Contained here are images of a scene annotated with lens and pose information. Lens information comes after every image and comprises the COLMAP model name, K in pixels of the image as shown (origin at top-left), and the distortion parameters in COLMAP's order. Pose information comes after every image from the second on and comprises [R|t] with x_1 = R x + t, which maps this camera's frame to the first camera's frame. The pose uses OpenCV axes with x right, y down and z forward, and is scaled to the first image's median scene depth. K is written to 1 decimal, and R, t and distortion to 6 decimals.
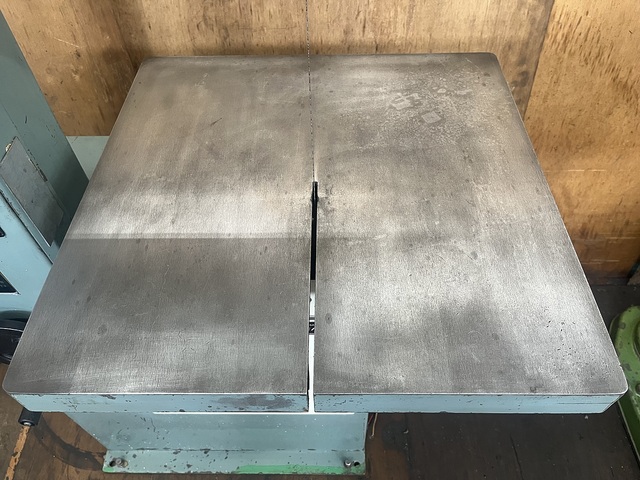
lens RADIAL K [[497.9, 0, 320.0], [0, 497.9, 240.0], [0, 0, 1]] dist [0.039653, -0.074667]
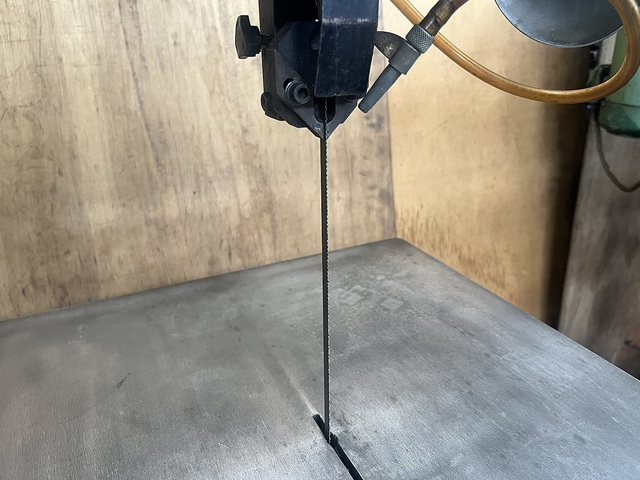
lens RADIAL K [[497.9, 0, 320.0], [0, 497.9, 240.0], [0, 0, 1]] dist [0.039653, -0.074667]
pose [[0.896930, -0.164805, 0.410312, -0.193570], [0.337098, 0.855375, -0.393317, -0.040301], [-0.286150, 0.491093, 0.822767, 0.252644]]
